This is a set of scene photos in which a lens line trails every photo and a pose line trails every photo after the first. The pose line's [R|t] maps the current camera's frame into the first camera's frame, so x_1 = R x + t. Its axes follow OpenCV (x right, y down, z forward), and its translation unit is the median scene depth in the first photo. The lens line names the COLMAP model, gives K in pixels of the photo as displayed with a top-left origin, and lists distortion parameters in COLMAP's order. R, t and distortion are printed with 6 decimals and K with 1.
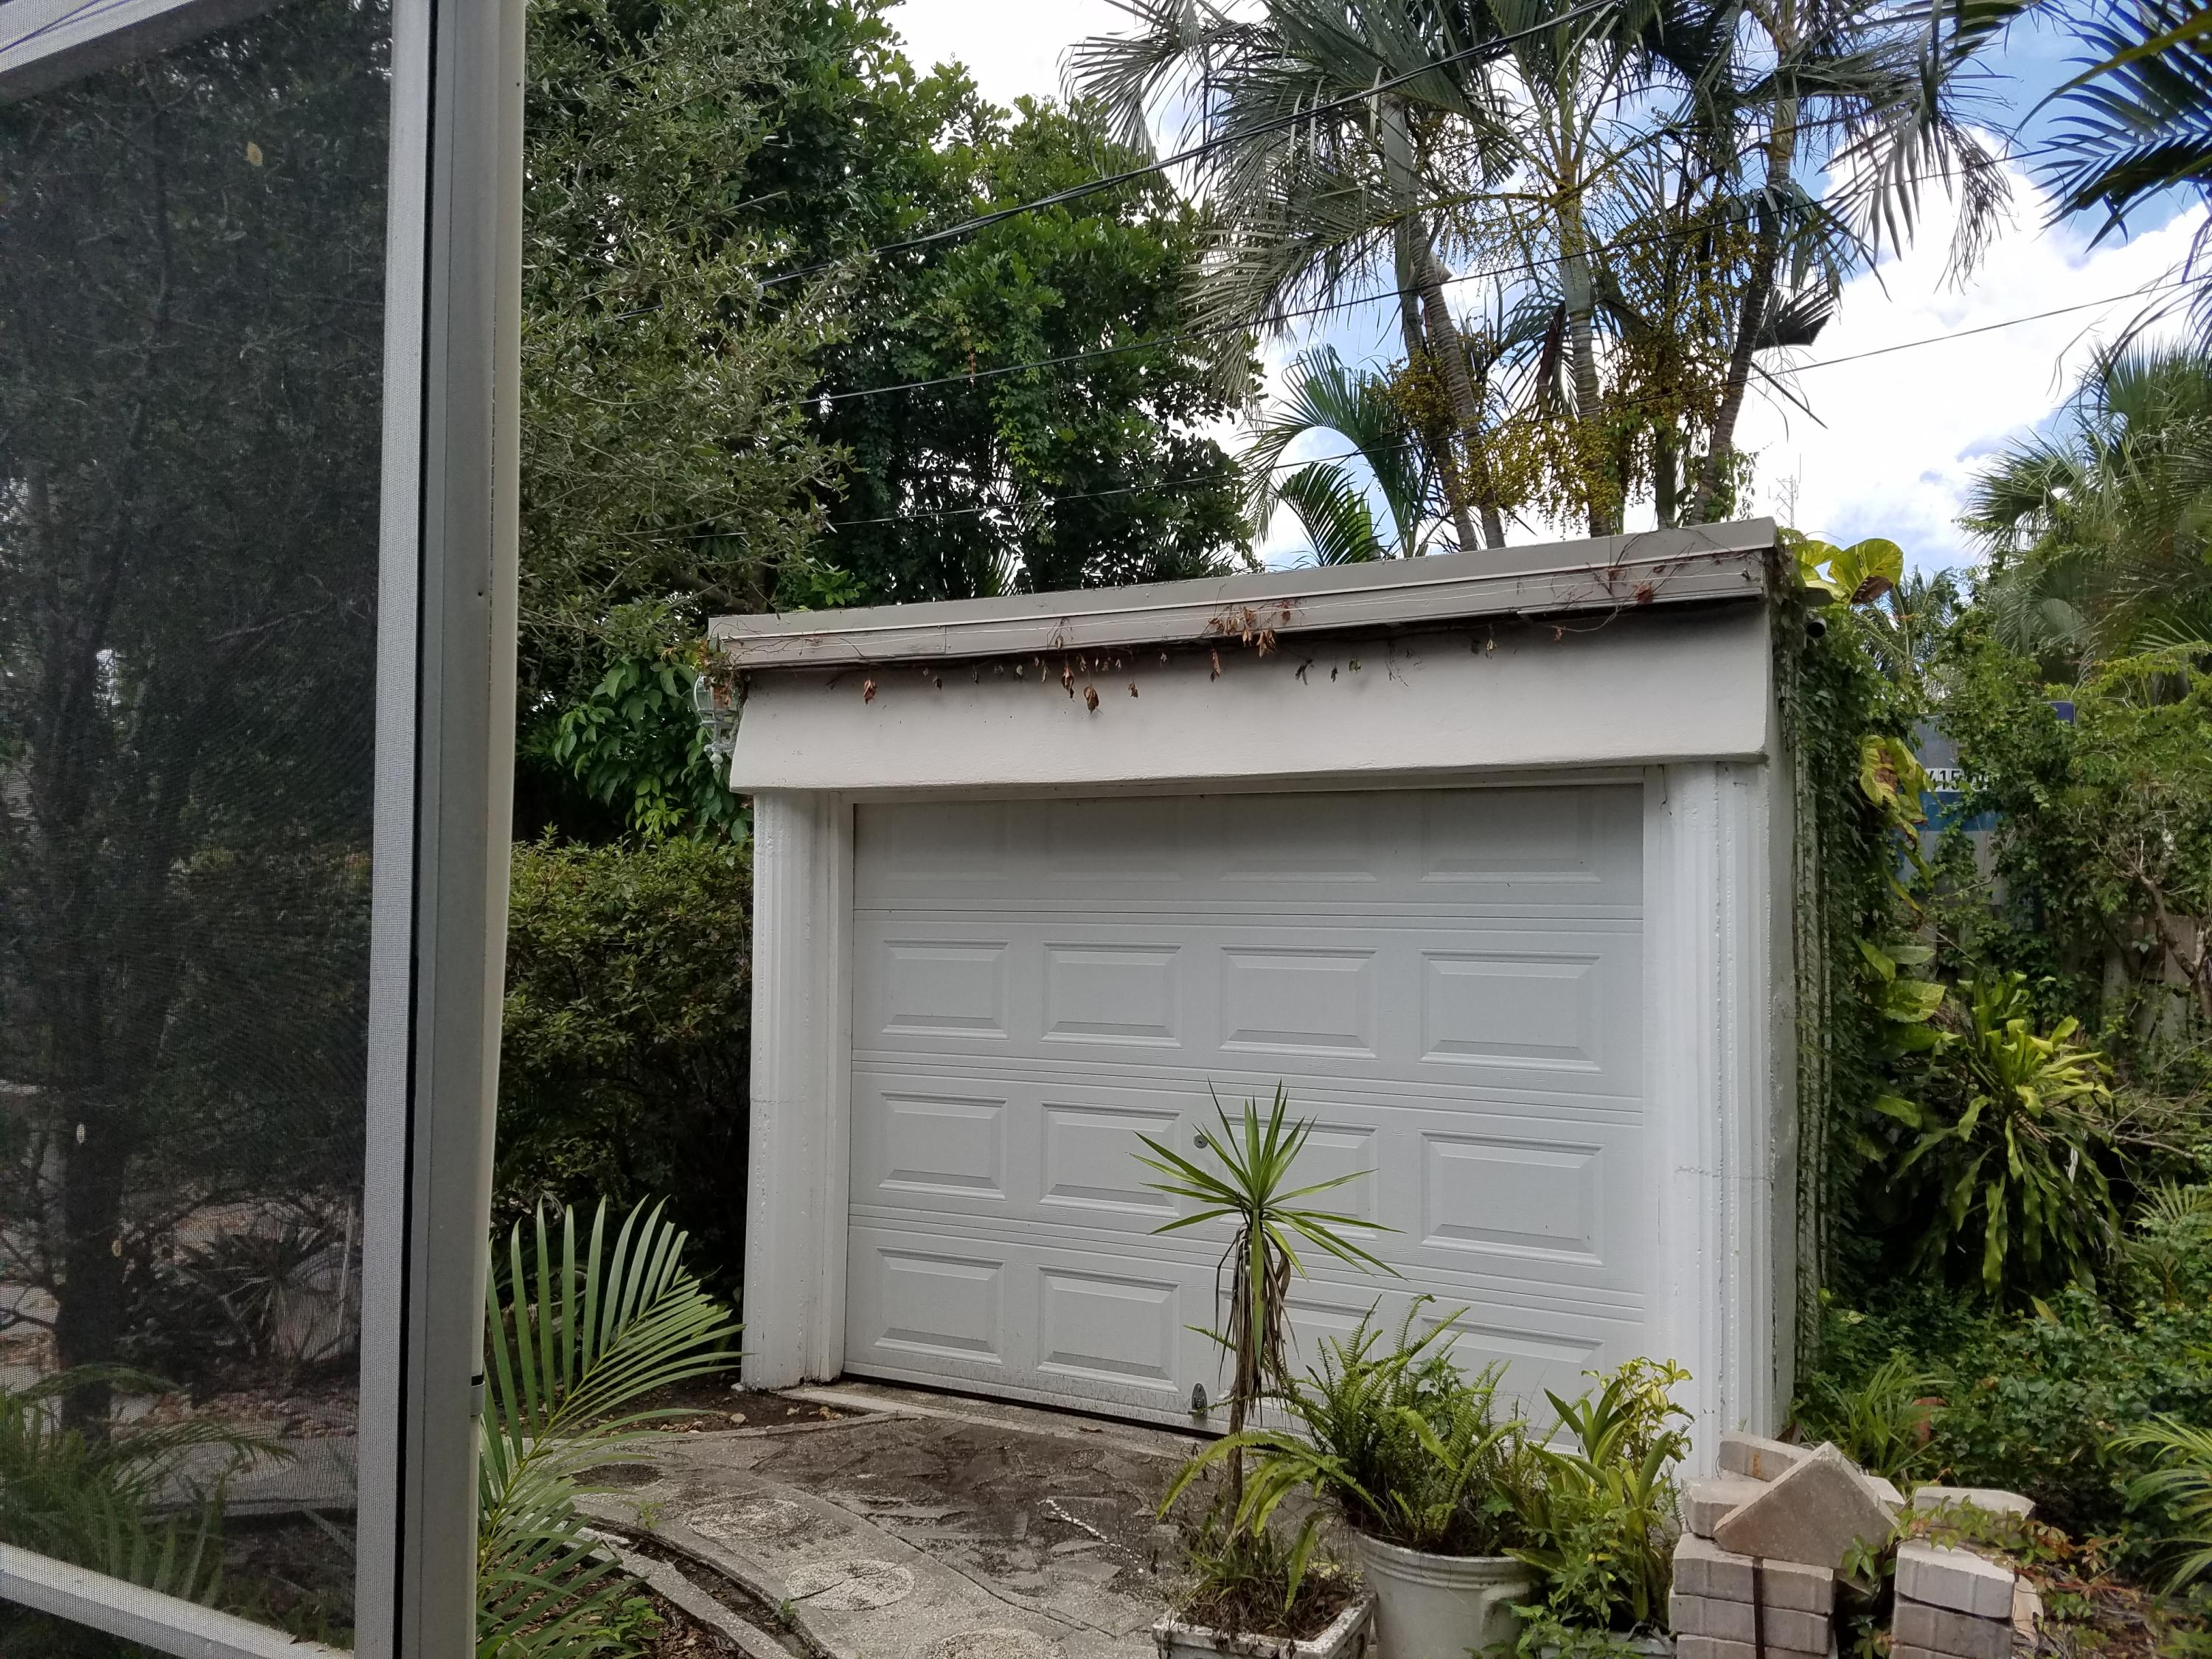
lens RADIAL K [[1711.1, 0, 1096.2], [0, 1711.1, 826.0], [0, 0, 1]] dist [0.185309, -0.363586]
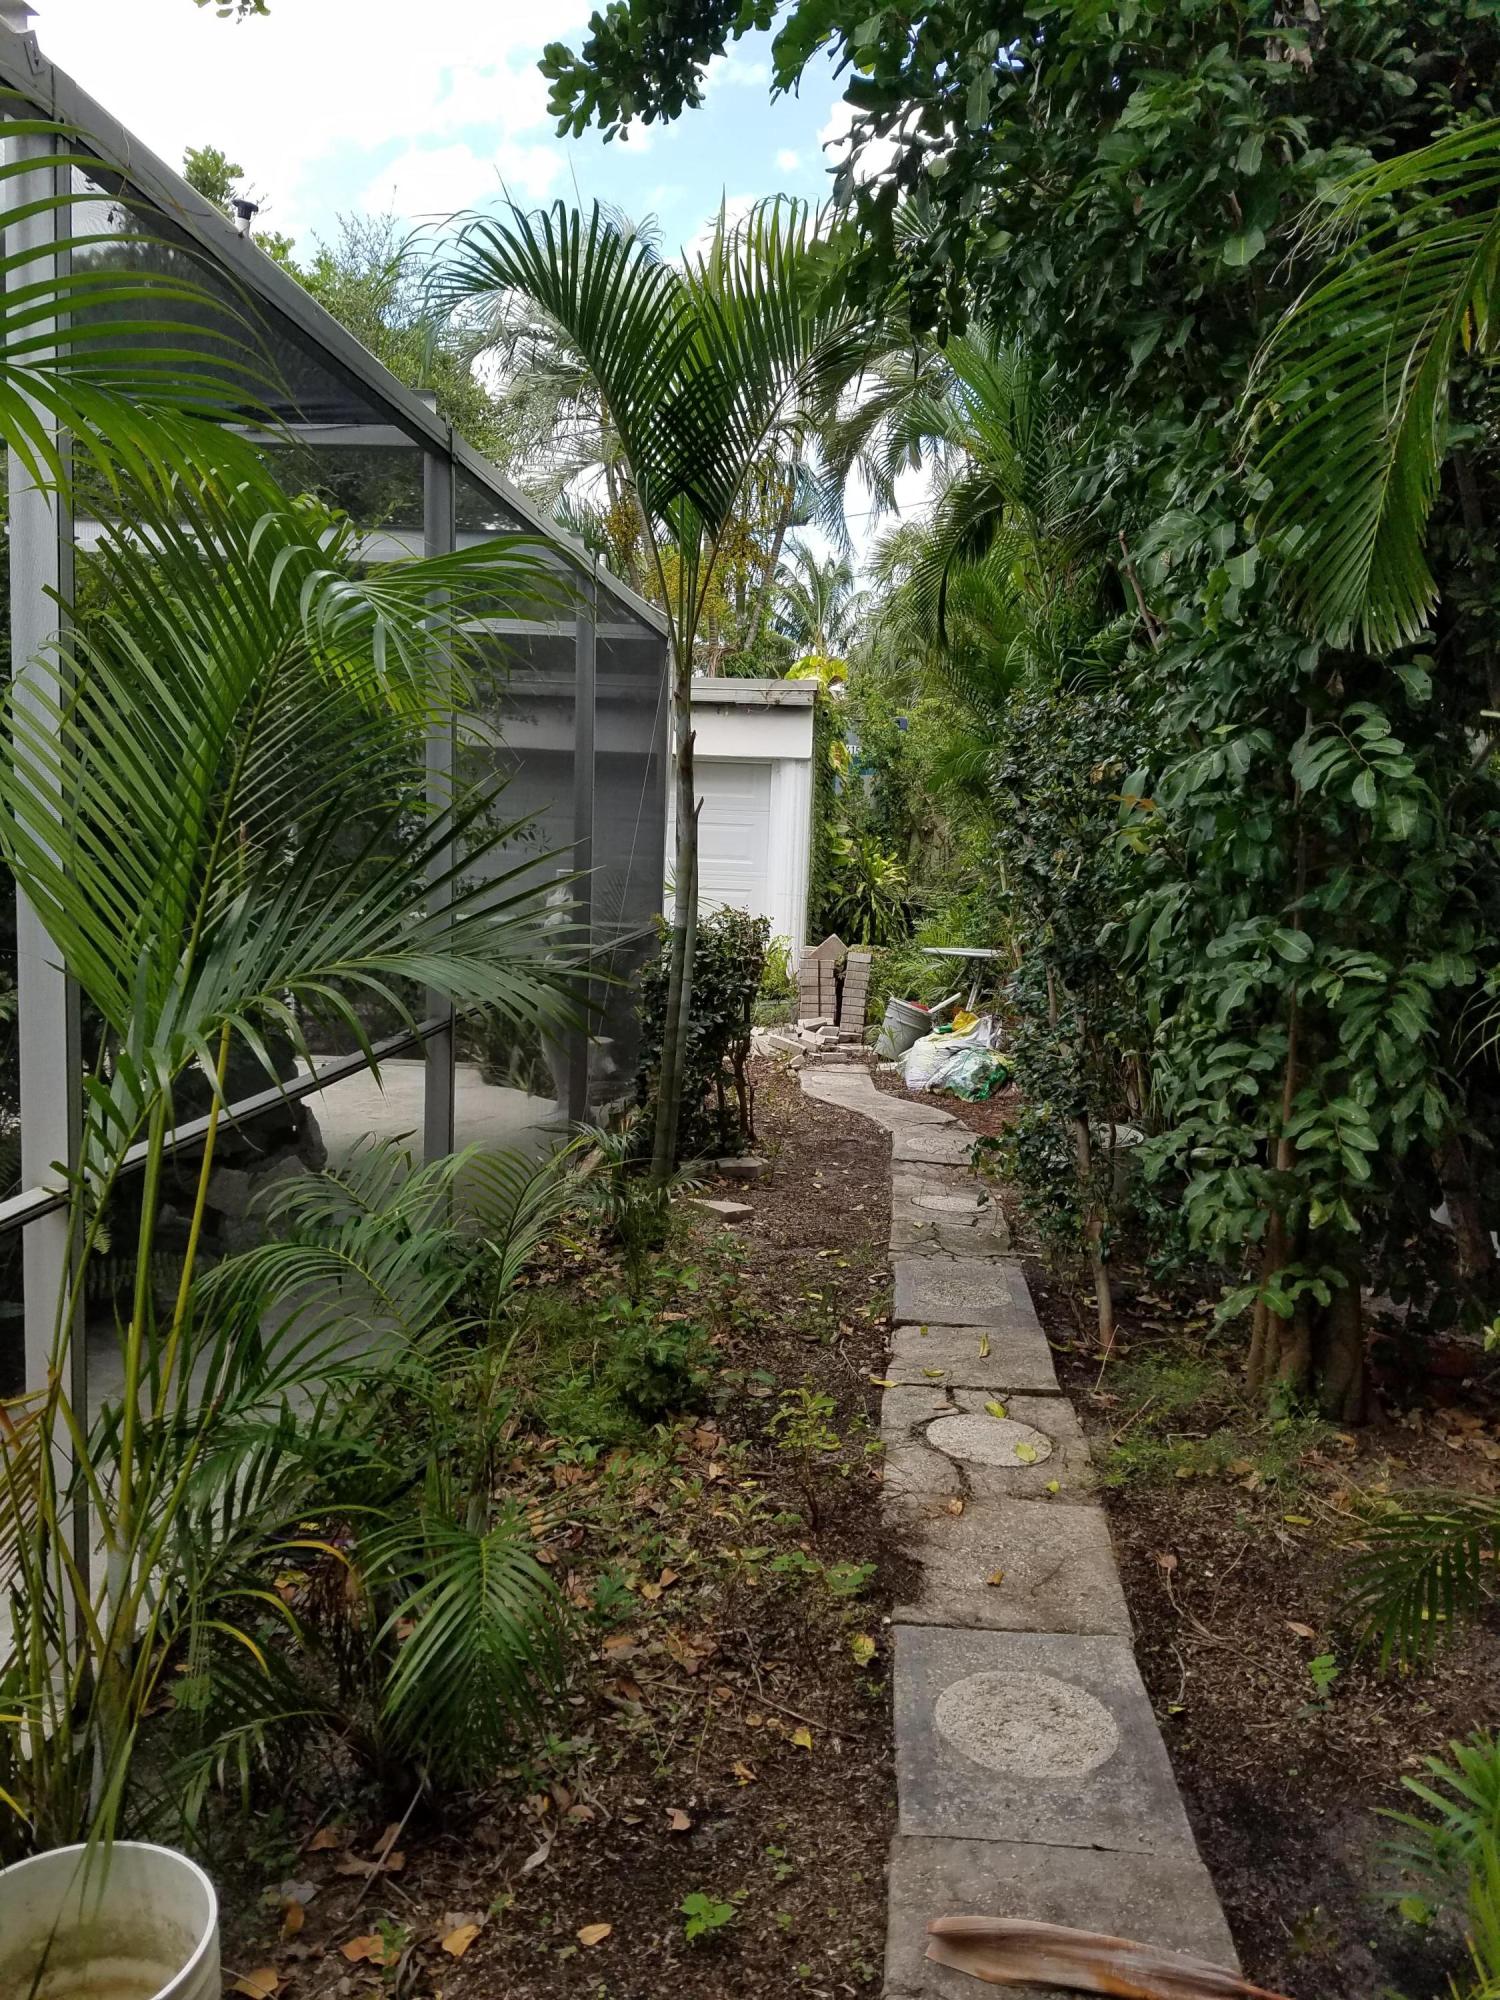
lens RADIAL K [[1547.1, 0, 750.1], [0, 1547.1, 1008.0], [0, 0, 1]] dist [0.185309, -0.363586]
pose [[0.920141, -0.027548, 0.390617, -0.558521], [-0.042572, 0.984572, 0.169719, -0.047648], [-0.389266, -0.172795, 0.904773, -1.059410]]
